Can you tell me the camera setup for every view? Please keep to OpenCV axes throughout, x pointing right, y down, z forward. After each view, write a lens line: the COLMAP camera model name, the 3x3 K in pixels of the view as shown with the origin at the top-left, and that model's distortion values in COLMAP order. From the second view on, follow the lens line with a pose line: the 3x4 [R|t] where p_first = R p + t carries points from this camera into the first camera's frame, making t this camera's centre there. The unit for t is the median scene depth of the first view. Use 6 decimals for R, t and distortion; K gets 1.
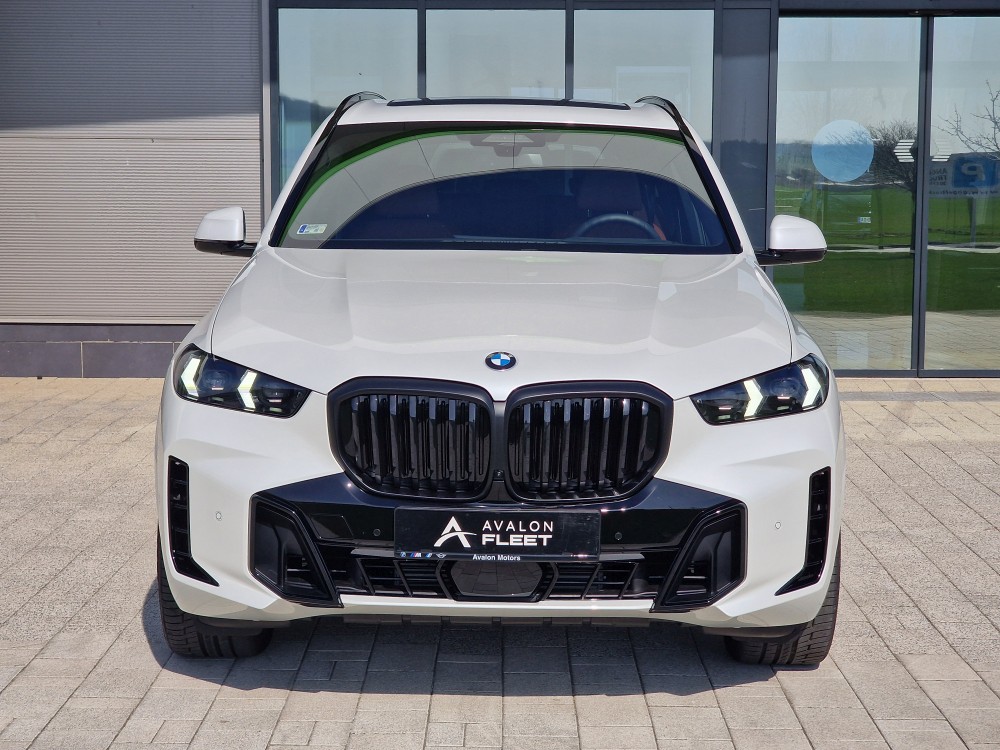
lens RADIAL K [[1865.7, 0, 500.0], [0, 1865.7, 375.0], [0, 0, 1]] dist [-0.016673, 0.082024]
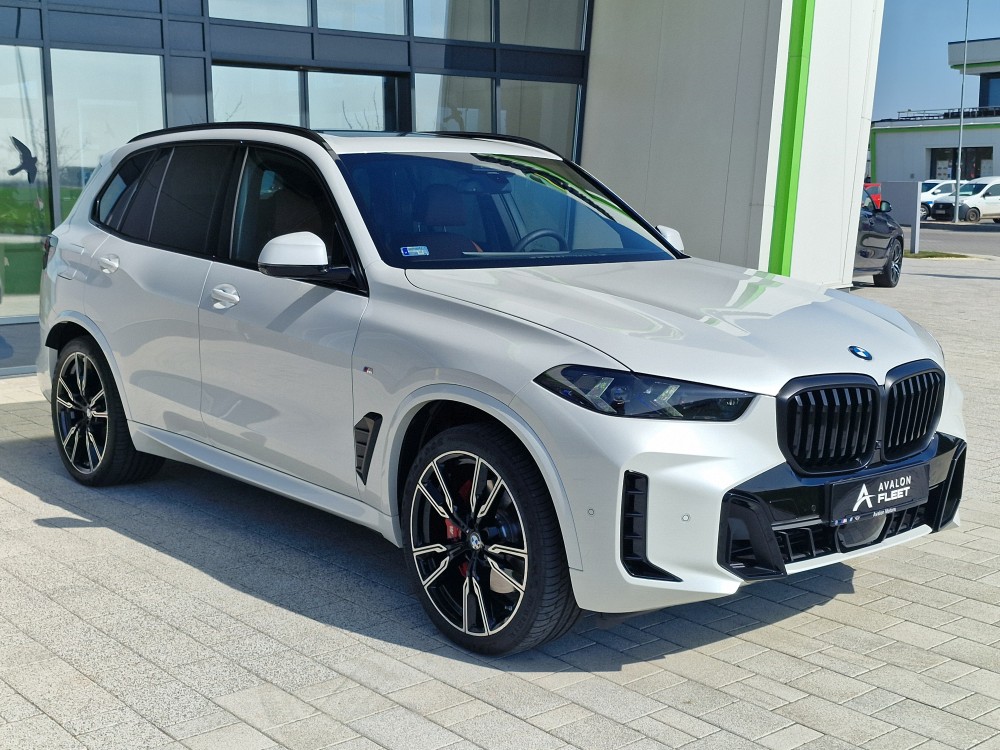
lens RADIAL K [[1274.6, 0, 500.0], [0, 1274.6, 375.0], [0, 0, 1]] dist [0.134018, -0.023800]
pose [[0.763477, -0.105378, 0.637180, -0.714349], [0.079838, 0.994431, 0.068798, -0.068882], [-0.640881, -0.001655, 0.767638, 0.502701]]
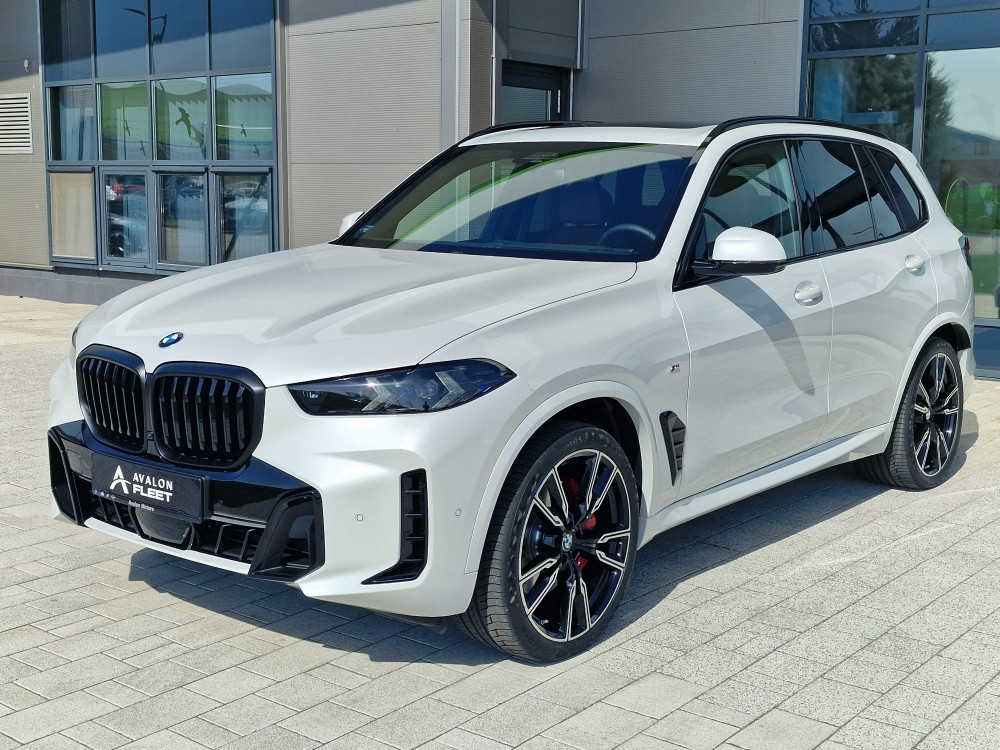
lens RADIAL K [[1274.6, 0, 500.0], [0, 1274.6, 375.0], [0, 0, 1]] dist [0.134018, -0.023800]
pose [[0.774219, 0.089730, -0.626525, 0.661898], [-0.075724, 0.995921, 0.049059, -0.040033], [0.628371, 0.009461, 0.777856, 0.502760]]
